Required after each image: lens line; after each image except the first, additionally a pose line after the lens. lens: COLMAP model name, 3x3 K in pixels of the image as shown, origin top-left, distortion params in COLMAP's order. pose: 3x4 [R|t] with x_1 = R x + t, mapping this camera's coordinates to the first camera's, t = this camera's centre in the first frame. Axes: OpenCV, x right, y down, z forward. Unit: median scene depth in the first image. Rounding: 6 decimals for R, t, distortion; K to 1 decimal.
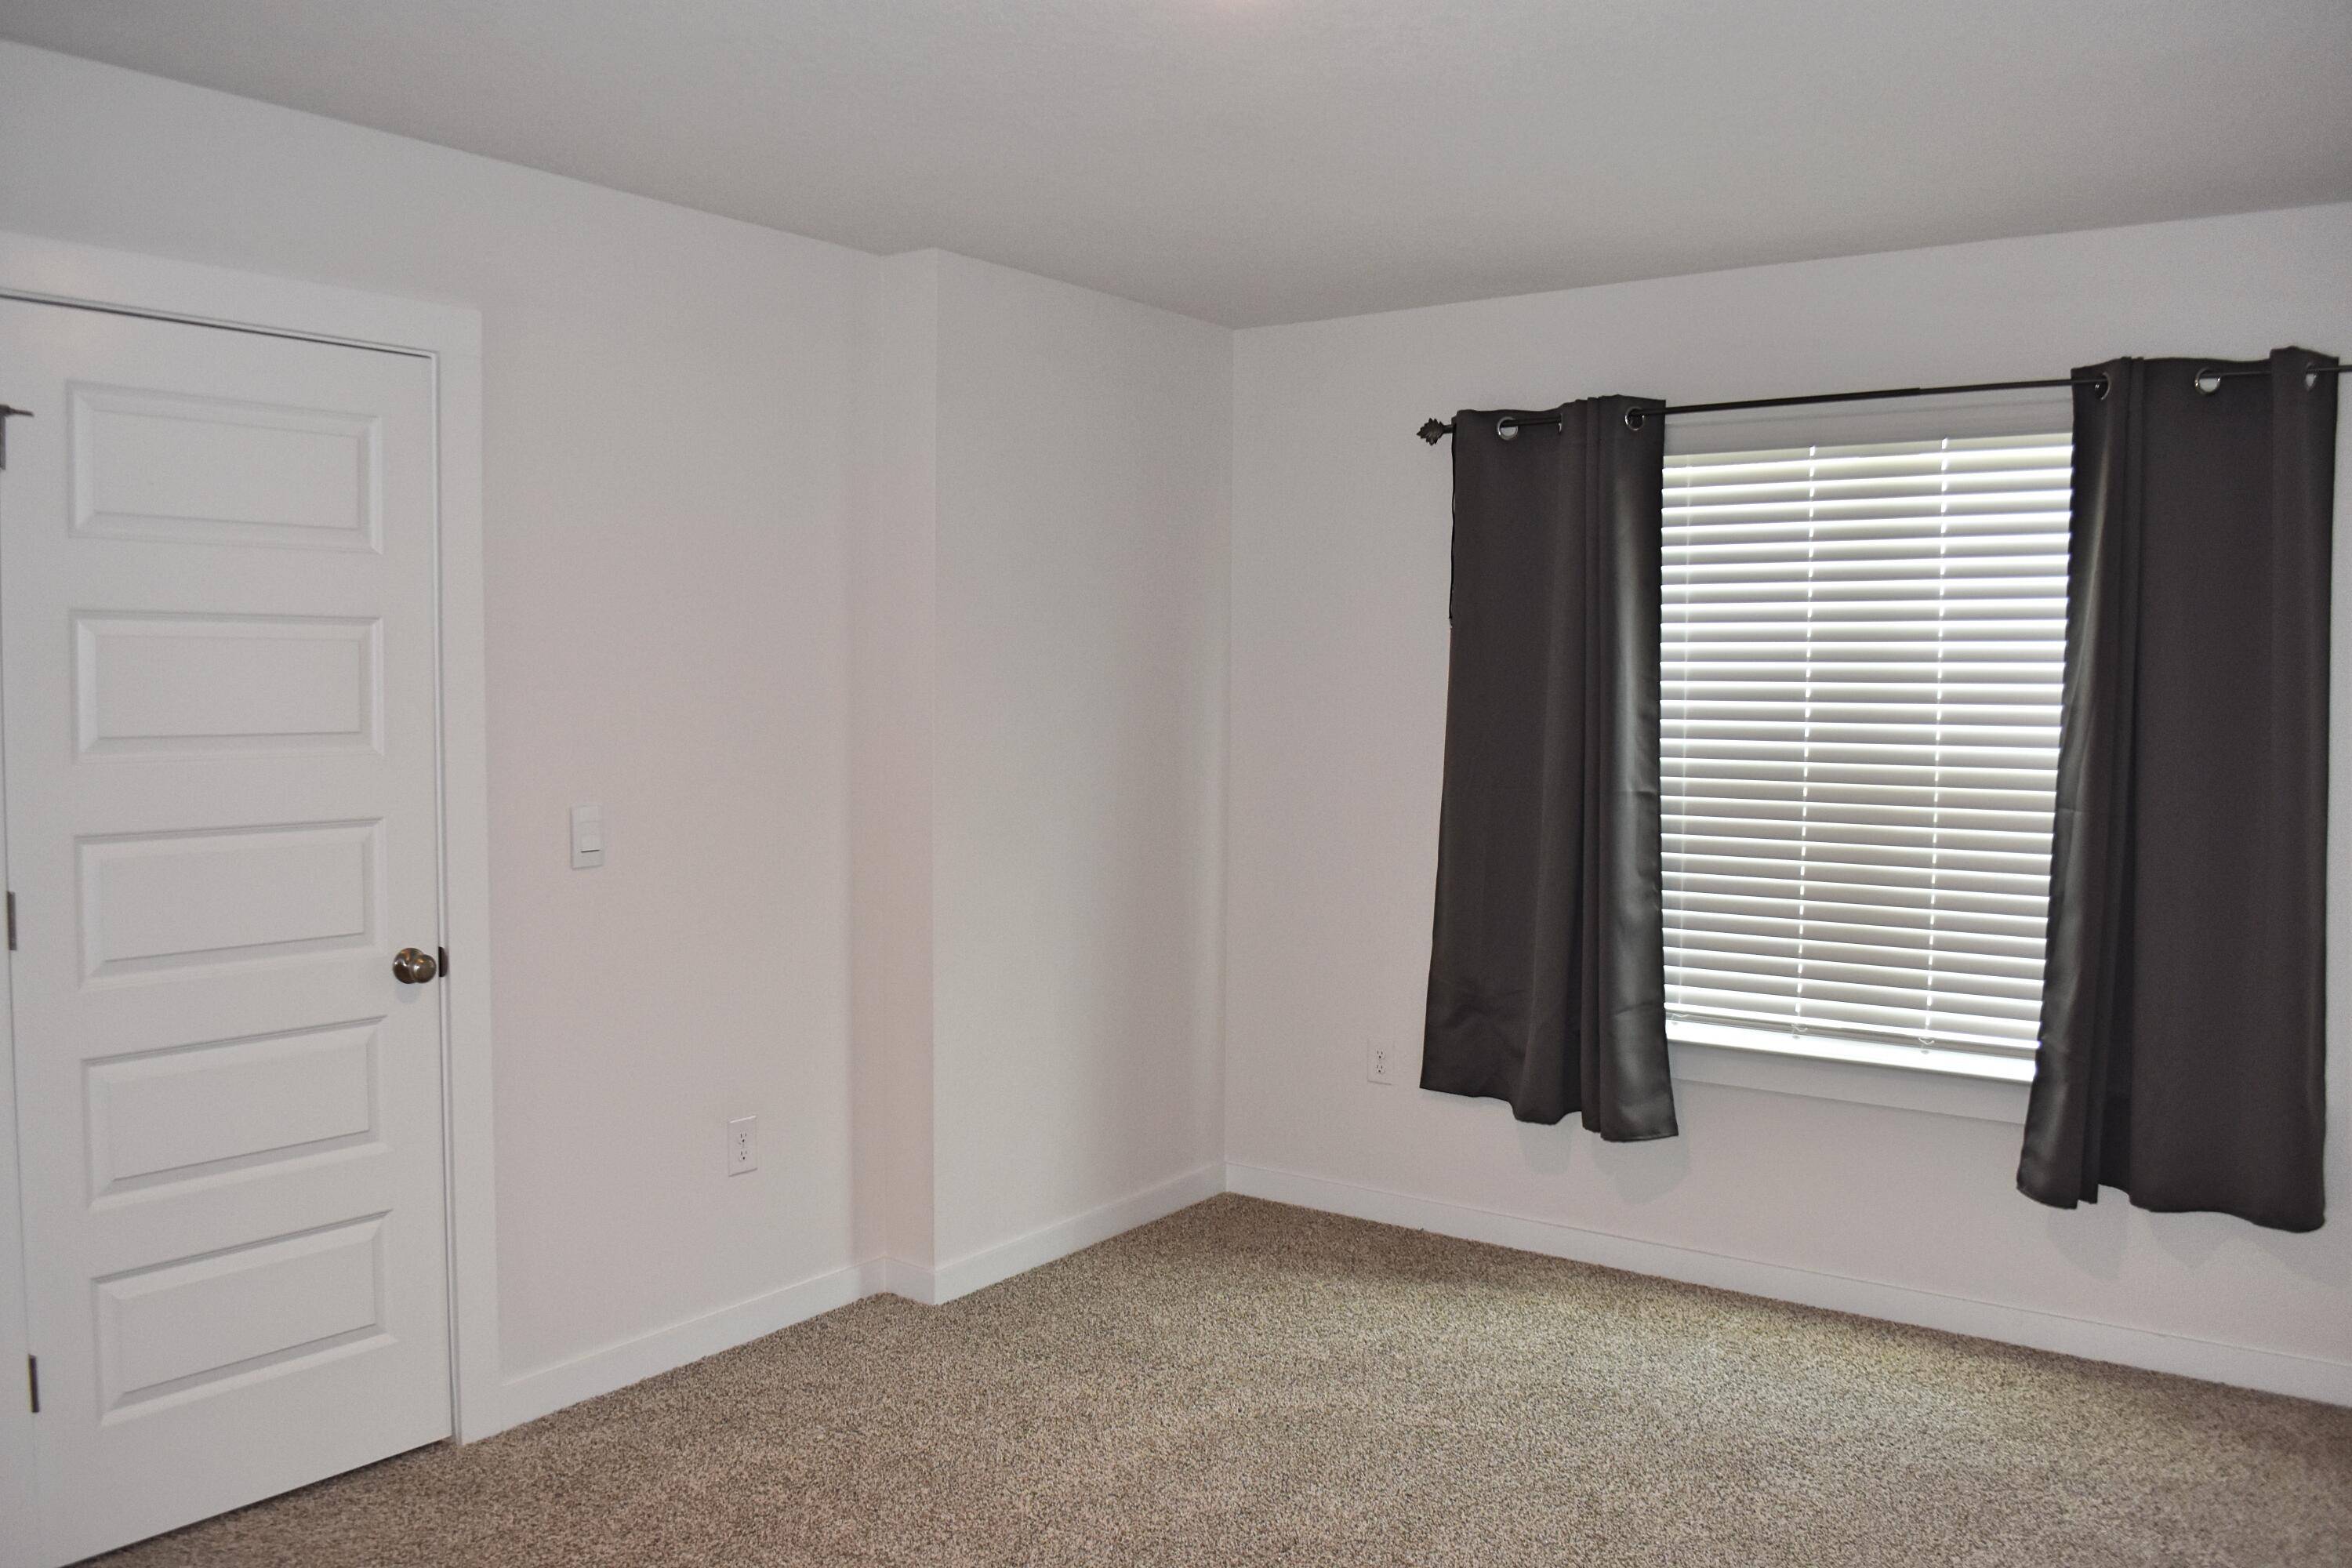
lens RADIAL K [[1848.1, 0, 1134.9], [0, 1848.1, 783.8], [0, 0, 1]] dist [-0.081681, 0.001874]
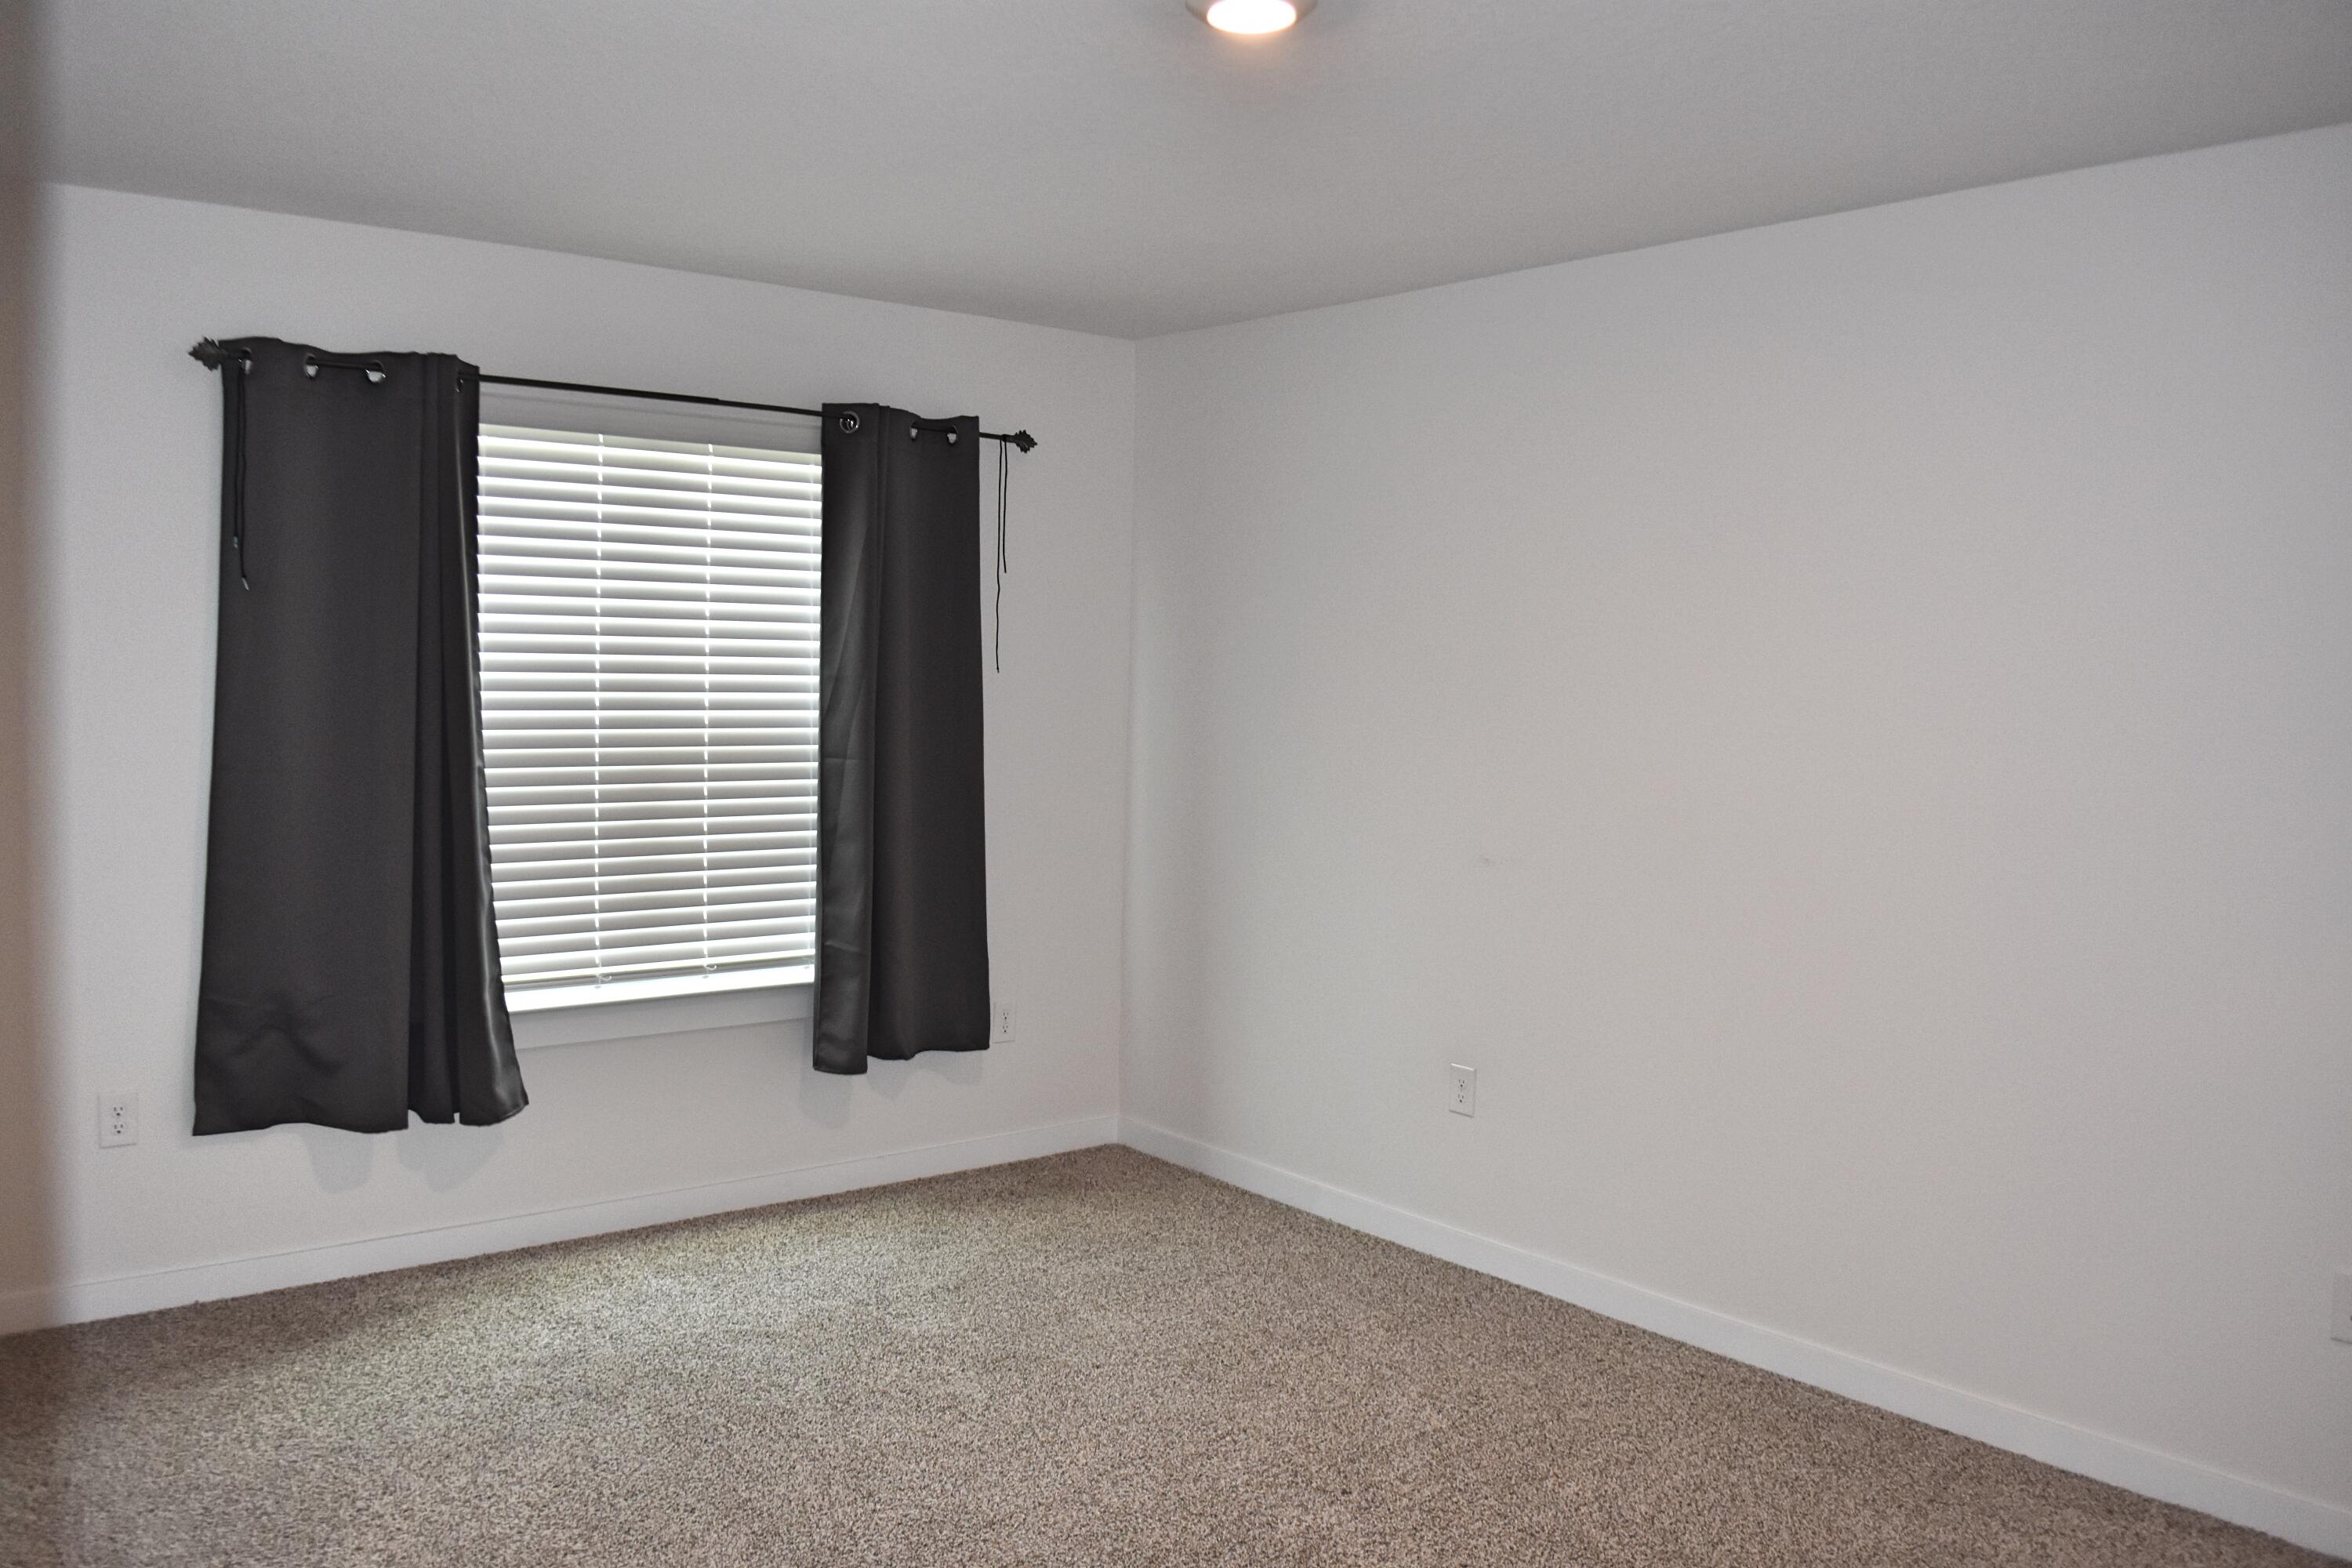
lens RADIAL K [[1848.1, 0, 1134.9], [0, 1848.1, 783.8], [0, 0, 1]] dist [-0.081681, 0.001874]
pose [[0.252250, -0.063288, 0.965590, -0.580974], [0.035276, 0.997797, 0.056184, -0.028861], [-0.967019, 0.019889, 0.253926, 0.417266]]
